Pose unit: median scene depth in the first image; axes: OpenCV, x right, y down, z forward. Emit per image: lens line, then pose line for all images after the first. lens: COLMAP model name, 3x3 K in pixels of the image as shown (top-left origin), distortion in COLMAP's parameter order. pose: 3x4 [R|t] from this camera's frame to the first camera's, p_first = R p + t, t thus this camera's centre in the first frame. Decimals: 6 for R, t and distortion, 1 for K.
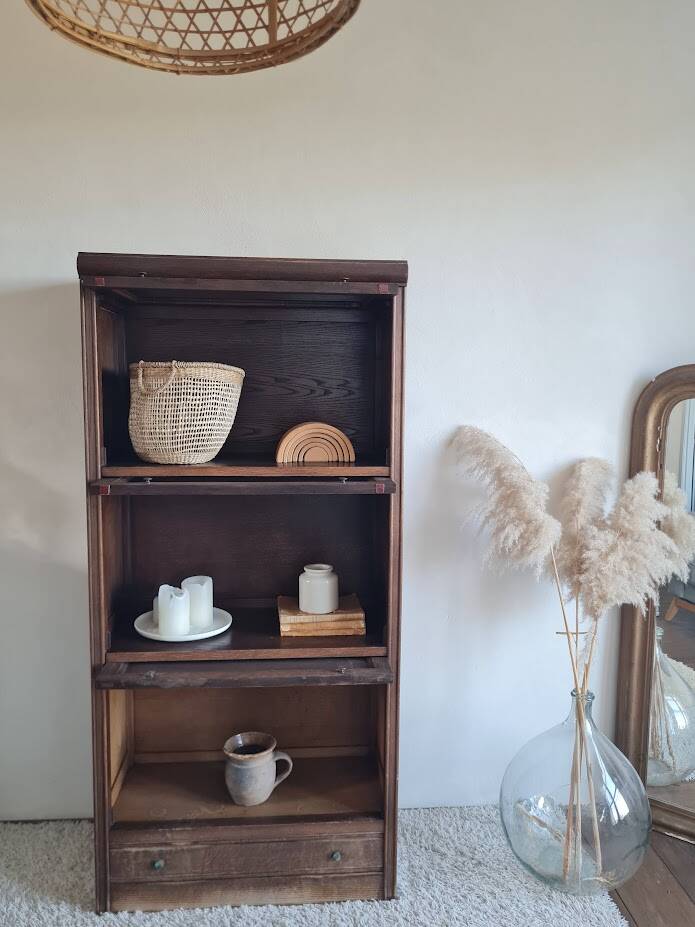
lens RADIAL K [[748.0, 0, 341.0], [0, 748.0, 457.6], [0, 0, 1]] dist [0.043451, -0.039624]
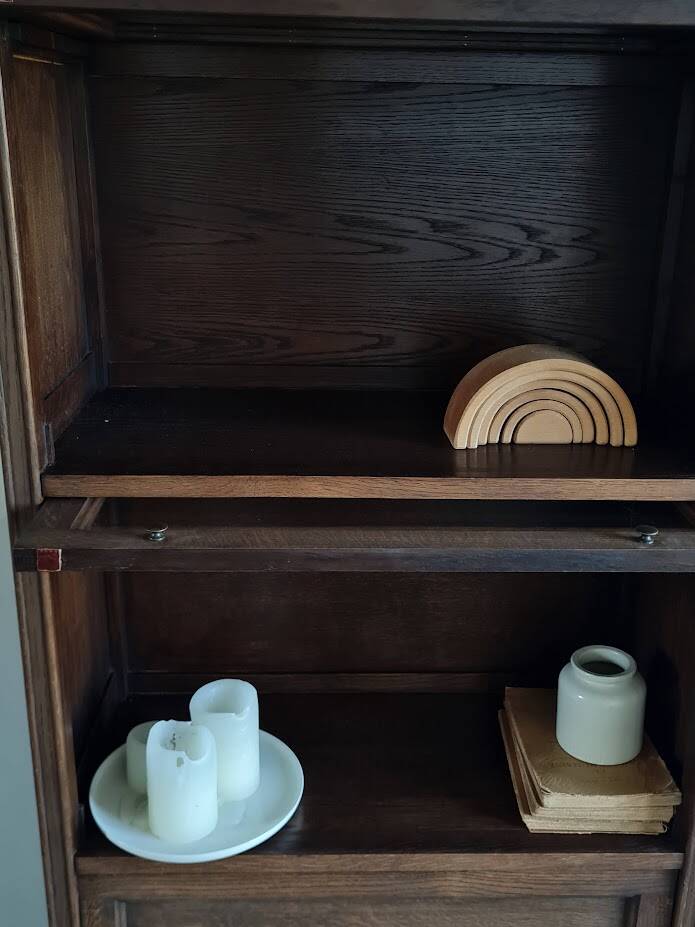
lens RADIAL K [[980.9, 0, 350.6], [0, 980.9, 455.3], [0, 0, 1]] dist [0.029796, 0.000000]
pose [[0.998874, 0.024323, -0.040738, -0.119191], [-0.014624, 0.974630, 0.223344, -0.110882], [0.045137, -0.222497, 0.973888, 0.449209]]
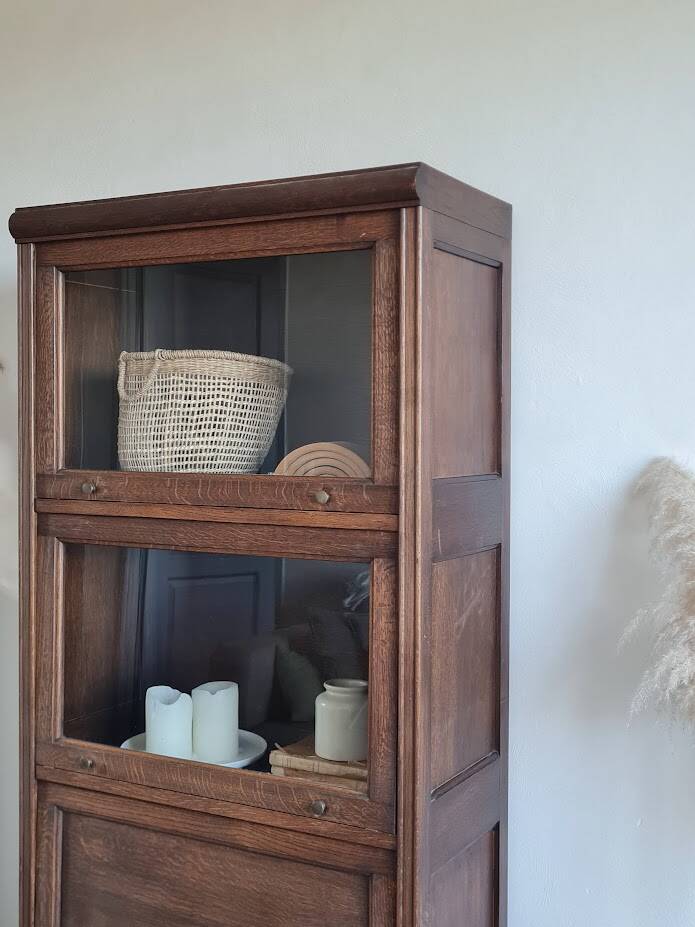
lens RADIAL K [[1174.3, 0, 332.0], [0, 1174.3, 455.4], [0, 0, 1]] dist [0.035069, 0.000000]
pose [[0.828209, 0.008703, -0.560352, 0.504843], [-0.056322, 0.996110, -0.067774, 0.029267], [0.557582, 0.087691, 0.825477, 0.206826]]
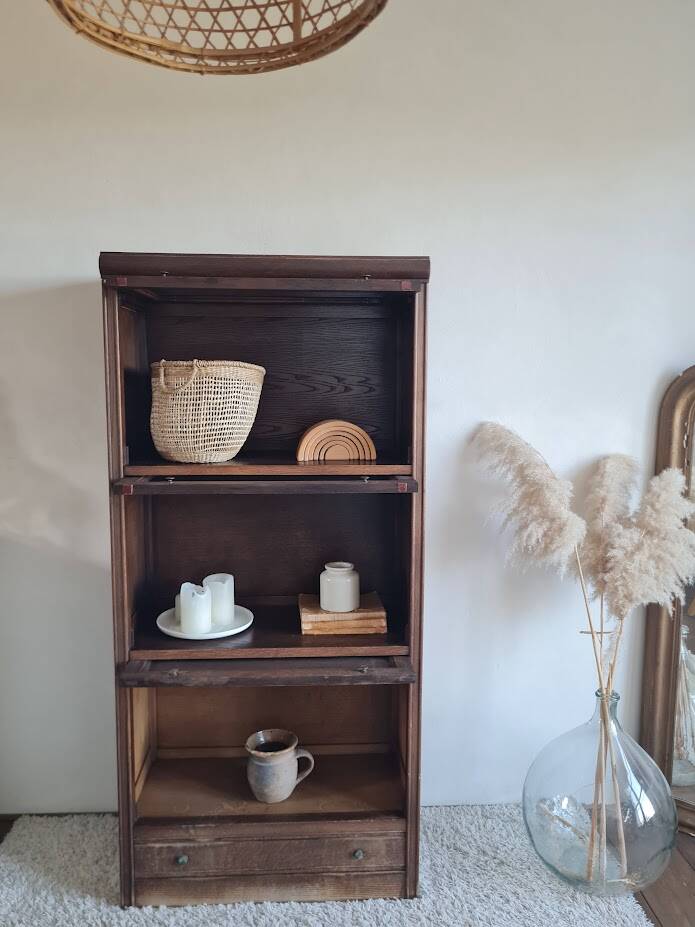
lens RADIAL K [[748.0, 0, 333.7], [0, 748.0, 457.0], [0, 0, 1]] dist [0.043451, -0.039624]
pose [[0.999558, -0.002214, -0.029631, -0.008300], [0.002549, 0.999933, 0.011264, -0.009465], [0.029604, -0.011335, 0.999497, 0.005892]]
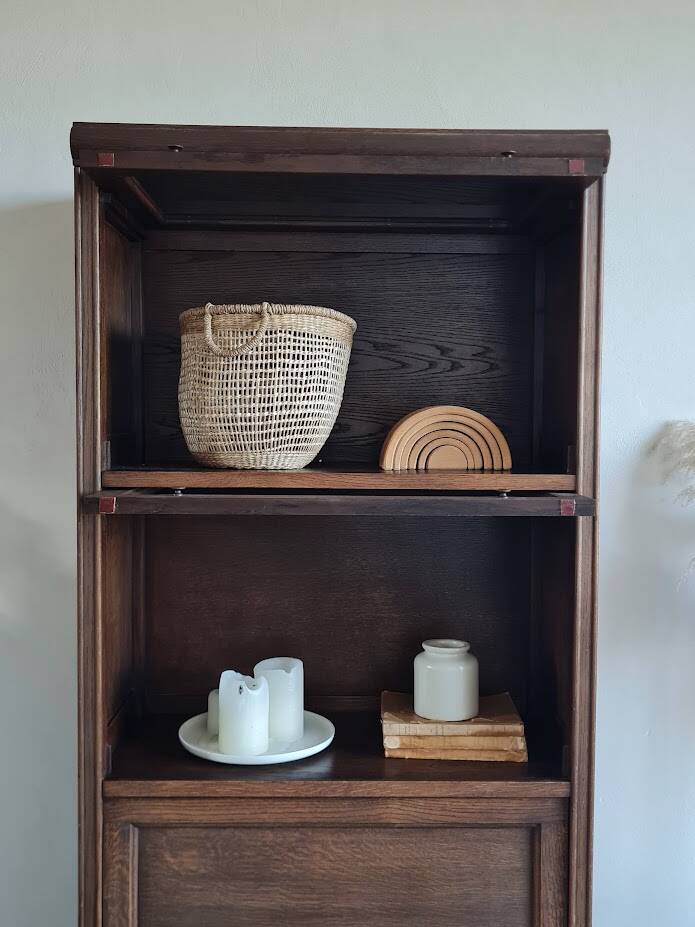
lens RADIAL K [[962.1, 0, 346.2], [0, 962.1, 463.3], [0, 0, 1]] dist [0.036392, 0.000000]
pose [[0.998126, 0.003057, -0.061115, -0.067310], [-0.006502, 0.998396, -0.056251, 0.045072], [0.060845, 0.056543, 0.996544, 0.211422]]
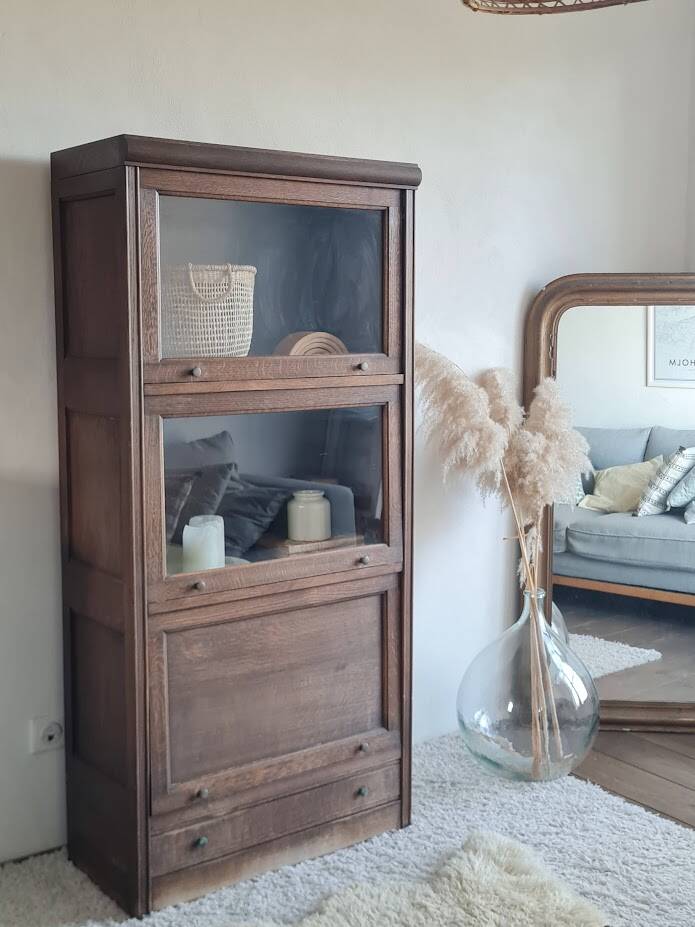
lens RADIAL K [[1176.8, 0, 342.1], [0, 1176.8, 438.9], [0, 0, 1]] dist [0.031583, 0.000000]
pose [[0.843903, -0.065562, 0.532475, -0.781891], [0.064315, 0.997710, 0.020915, 0.056297], [-0.532627, 0.016595, 0.846187, -0.238379]]
